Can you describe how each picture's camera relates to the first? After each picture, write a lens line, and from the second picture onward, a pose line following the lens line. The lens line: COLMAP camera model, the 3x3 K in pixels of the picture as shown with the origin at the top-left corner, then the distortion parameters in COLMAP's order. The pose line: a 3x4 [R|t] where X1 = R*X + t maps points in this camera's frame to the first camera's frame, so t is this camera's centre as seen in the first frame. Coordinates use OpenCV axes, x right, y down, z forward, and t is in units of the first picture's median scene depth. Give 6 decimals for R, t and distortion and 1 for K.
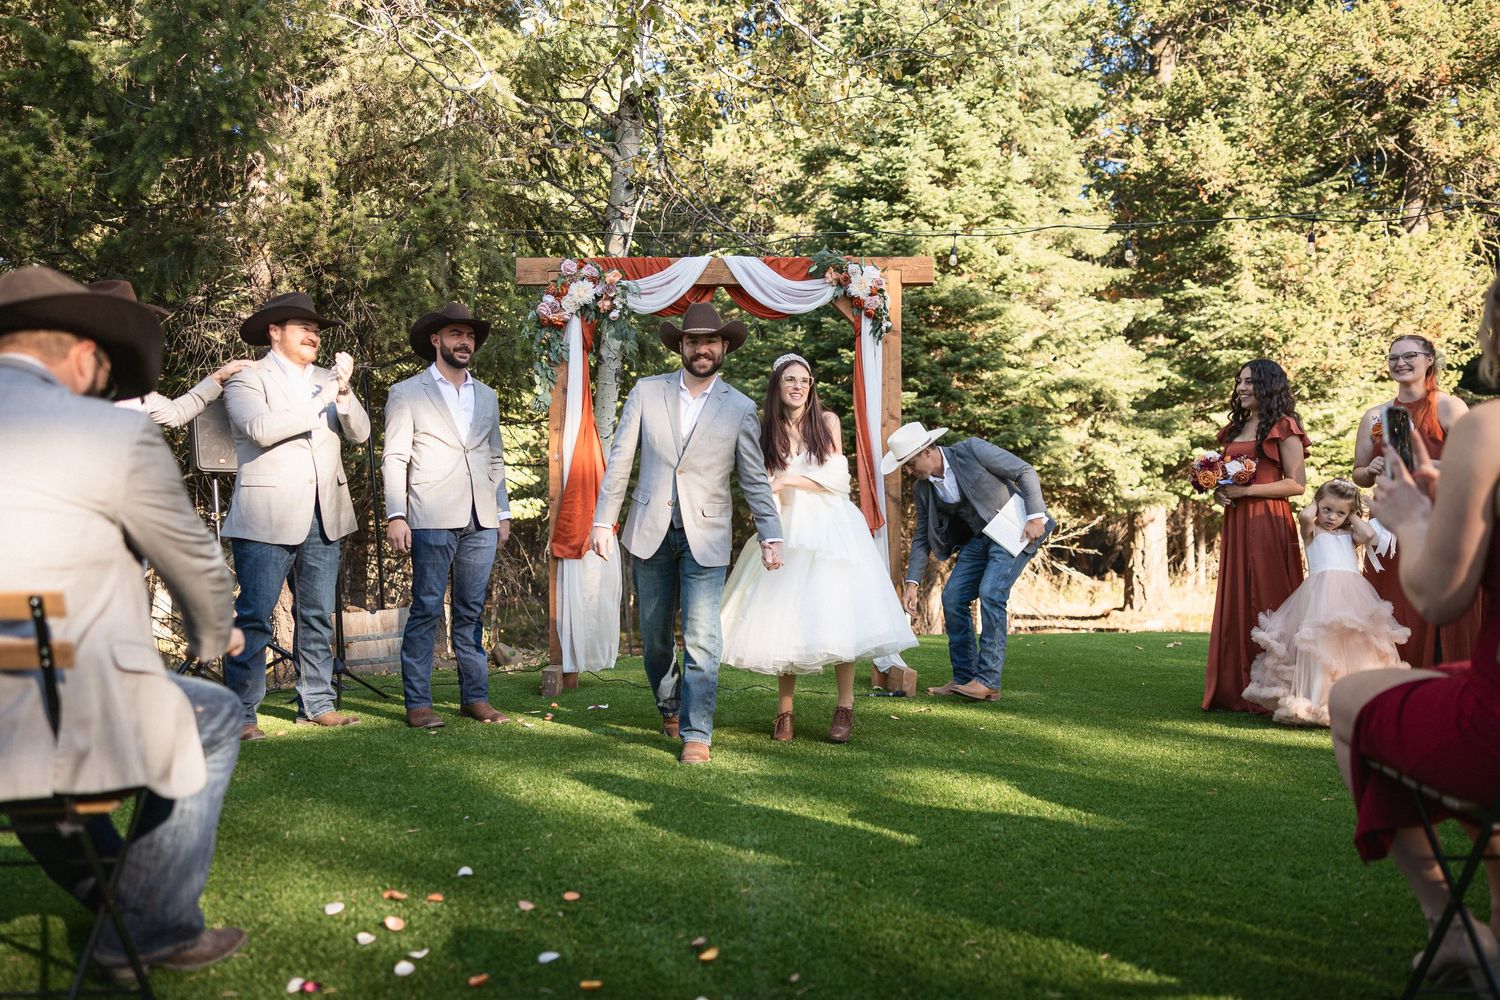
lens RADIAL K [[1234.4, 0, 750.0], [0, 1234.4, 500.0], [0, 0, 1]] dist [-0.012468, 0.004274]
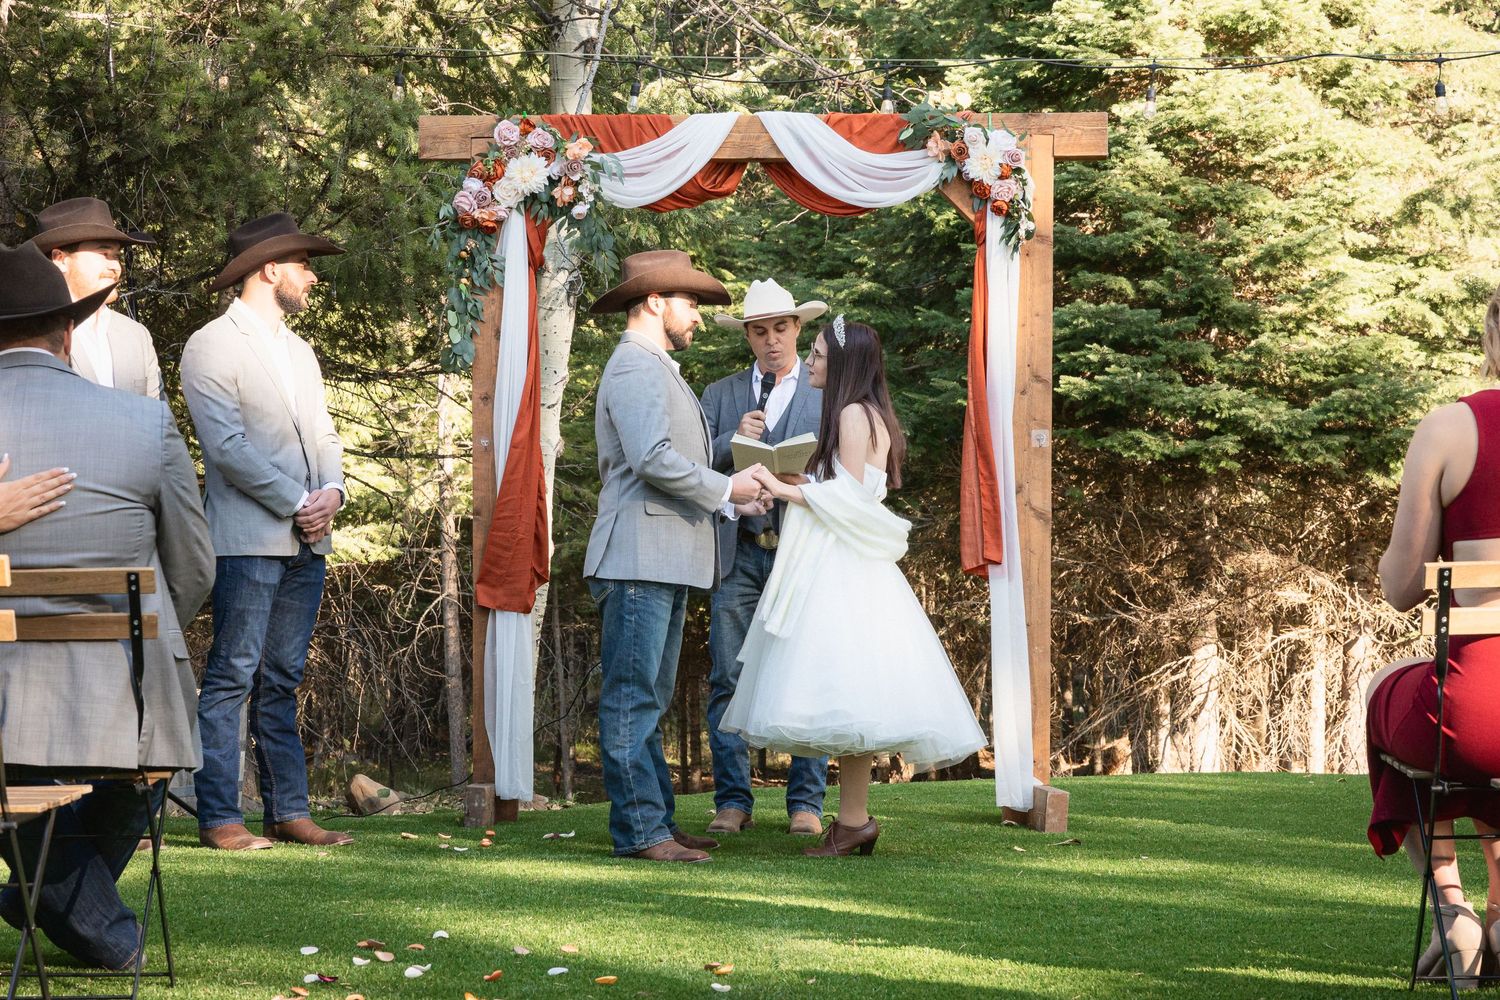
lens RADIAL K [[3050.2, 0, 750.0], [0, 3050.2, 500.0], [0, 0, 1]] dist [0.028666, -0.076550]
pose [[0.999490, 0.002075, -0.031863, 0.021370], [-0.002507, 0.999905, -0.013530, 0.012631], [0.031832, 0.013603, 0.999401, -0.480291]]
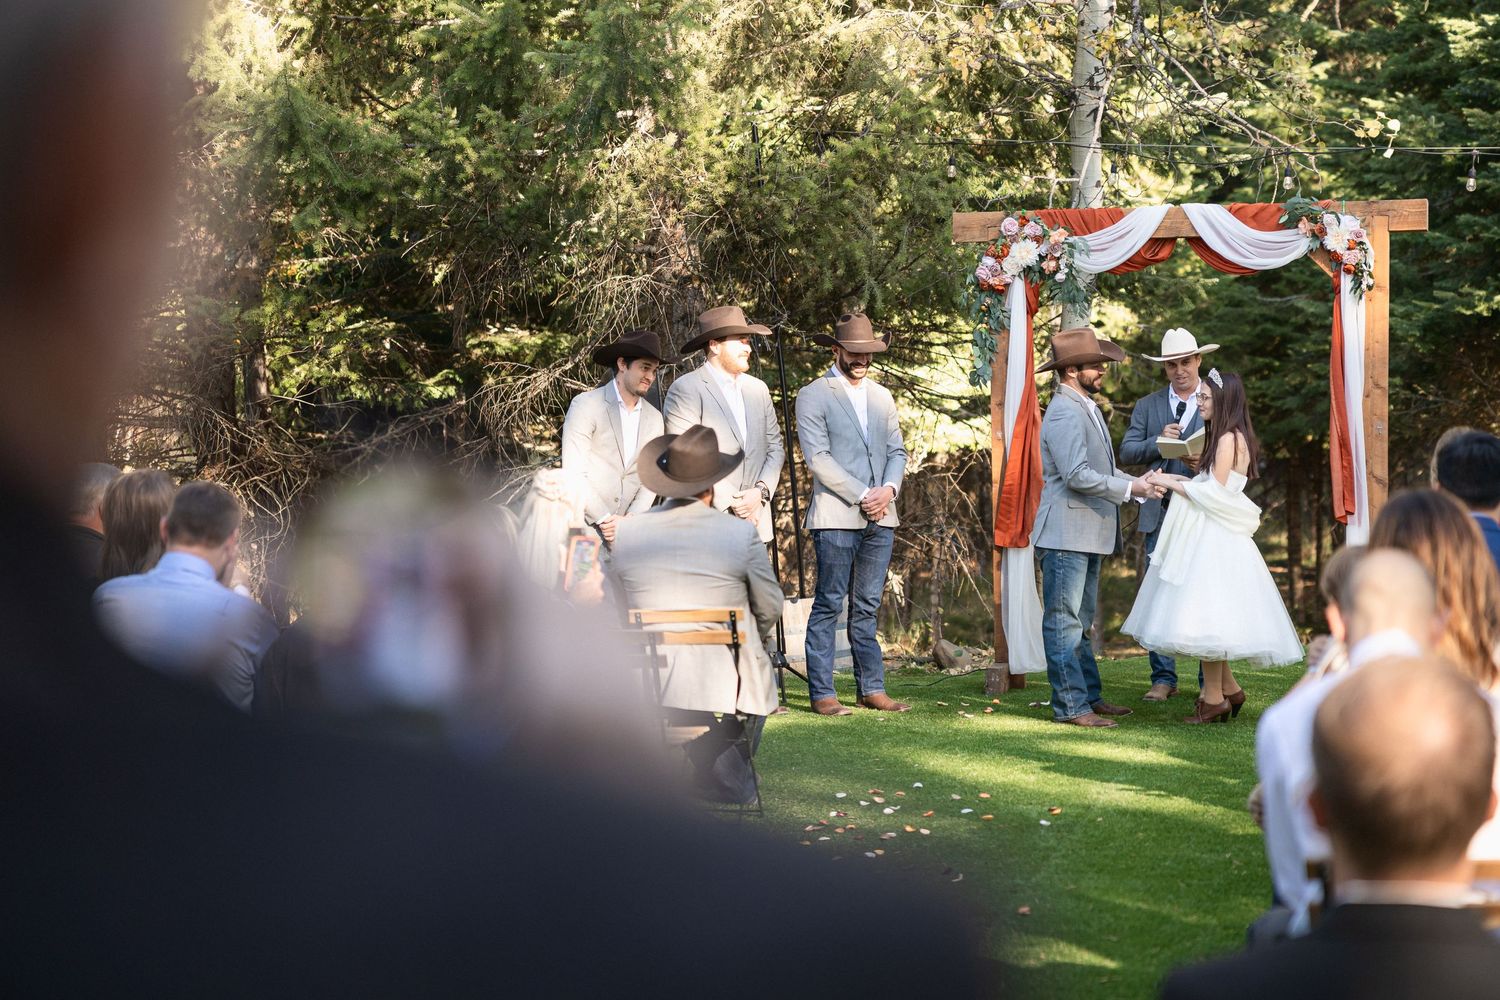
lens RADIAL K [[3050.2, 0, 750.0], [0, 3050.2, 500.0], [0, 0, 1]] dist [0.028666, -0.076550]
pose [[0.964880, -0.002282, -0.262682, 0.244617], [0.019582, 0.997805, 0.063257, -0.127048], [0.261961, -0.066179, 0.962807, -1.159938]]
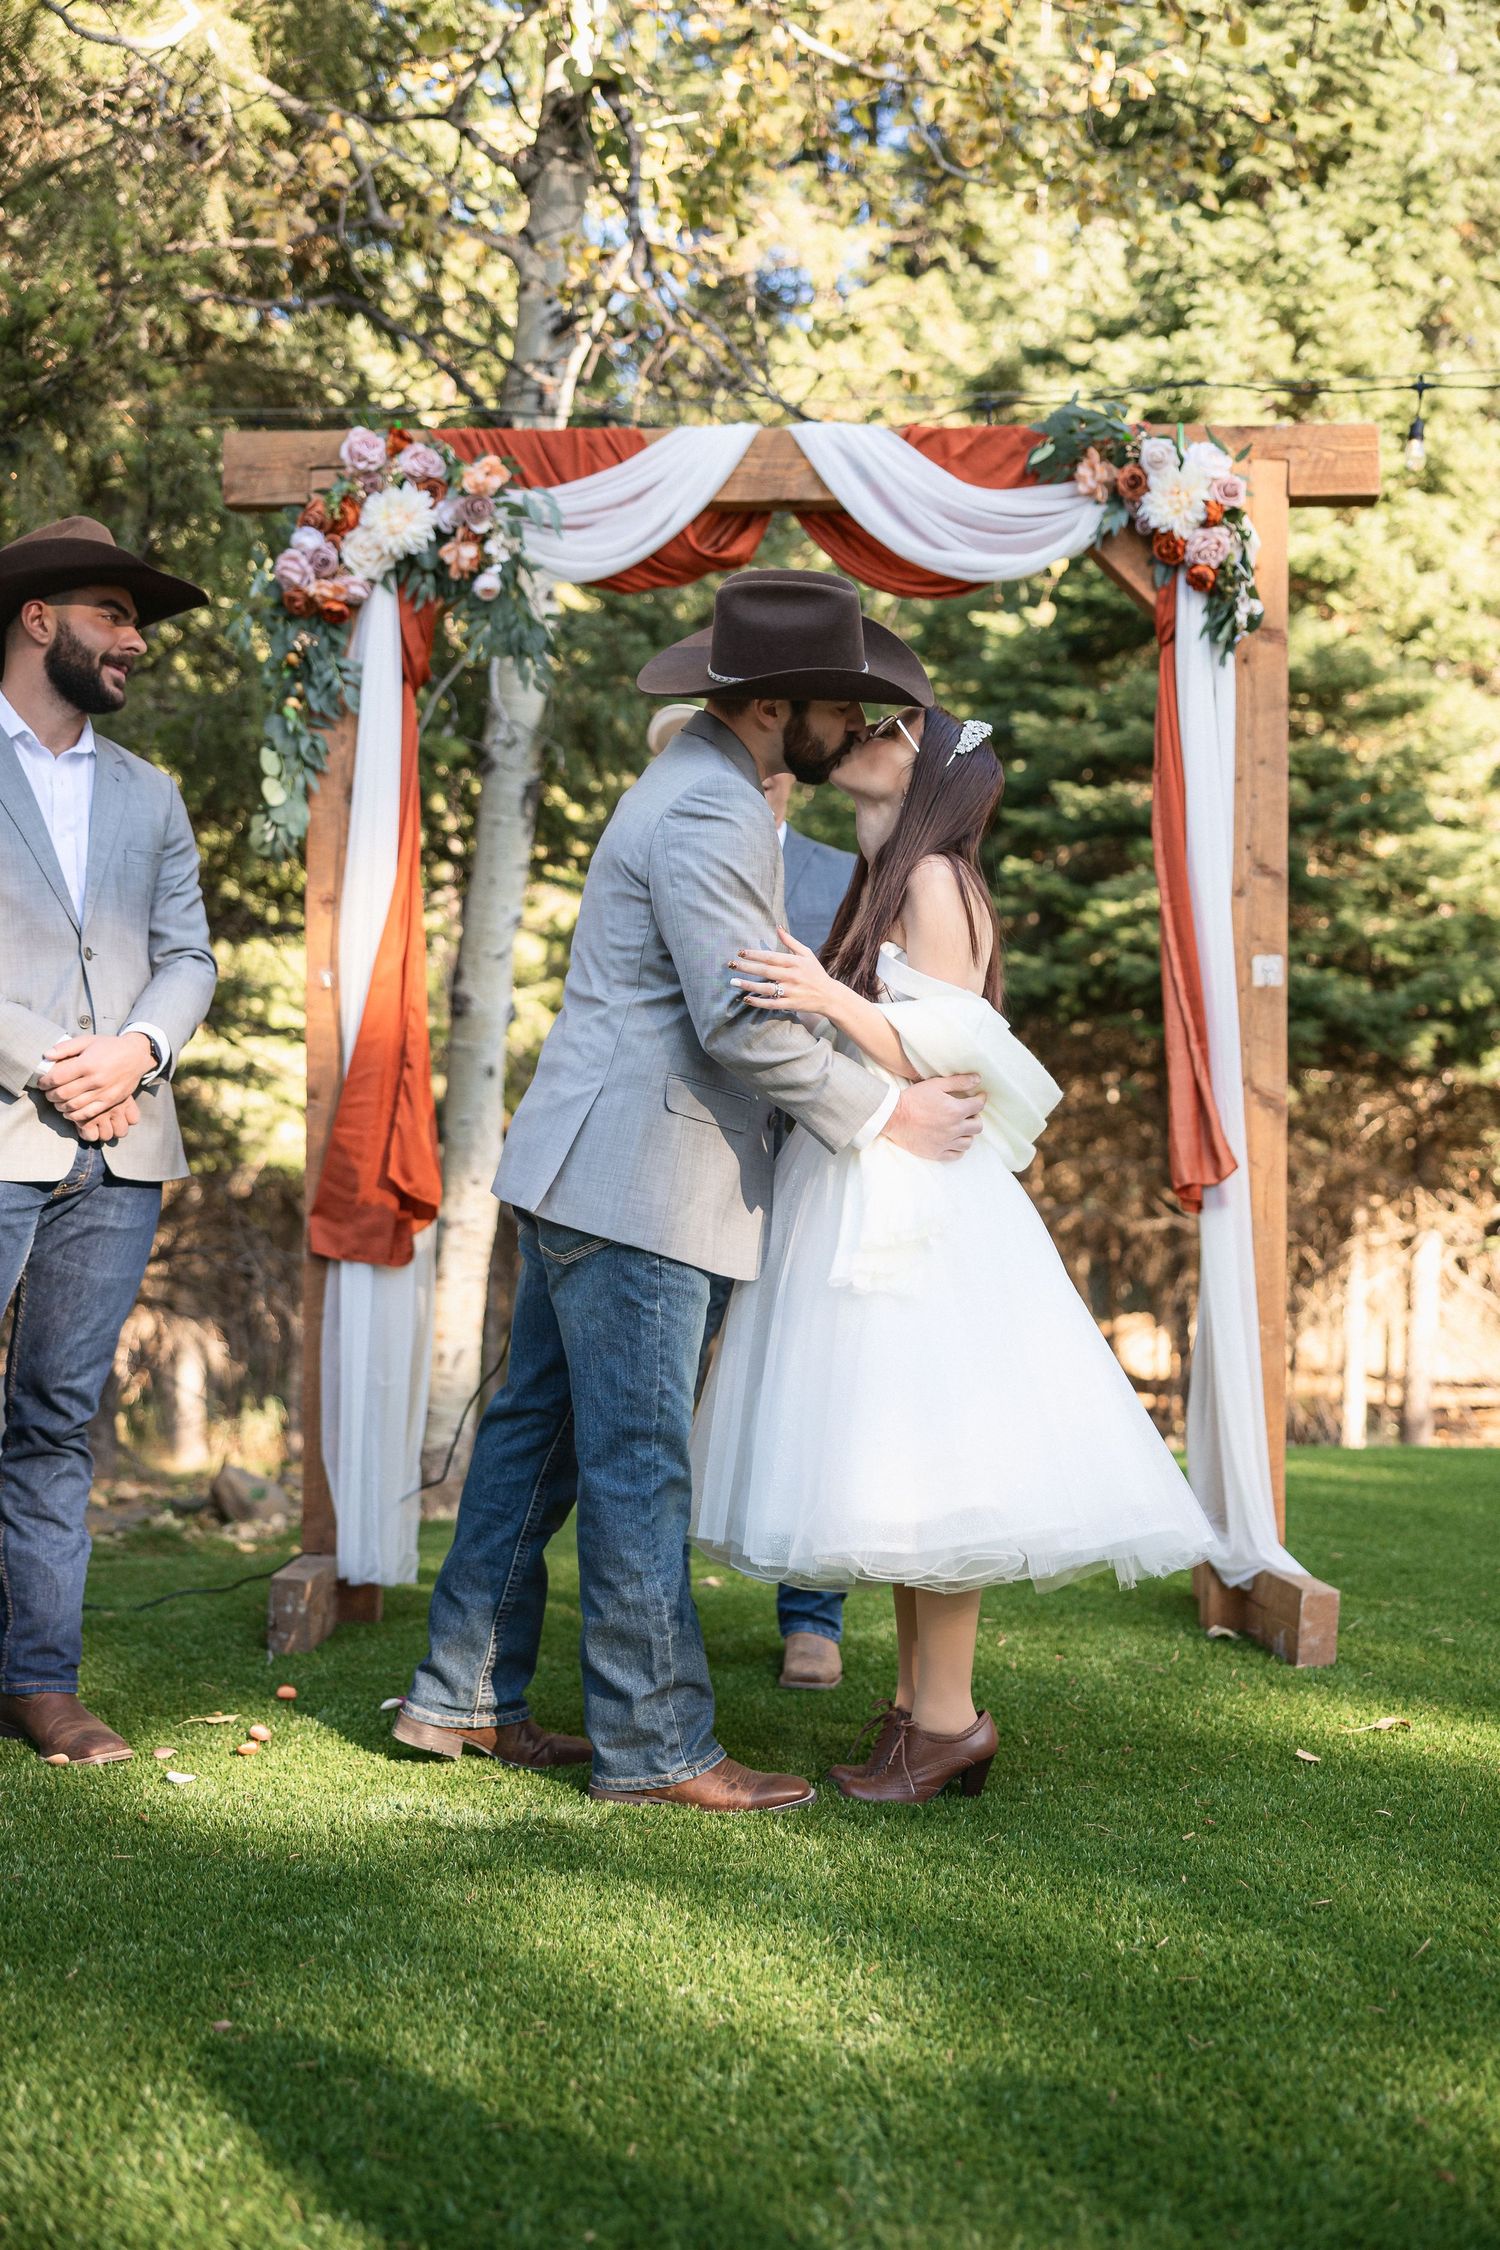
lens RADIAL K [[2417.7, 0, 750.0], [0, 2417.7, 1125.0], [0, 0, 1]] dist [-0.018708, -0.006115]
pose [[0.999221, 0.006537, -0.038918, -0.004767], [-0.006723, 0.999967, -0.004647, 0.010387], [0.038886, 0.004905, 0.999232, 0.285926]]
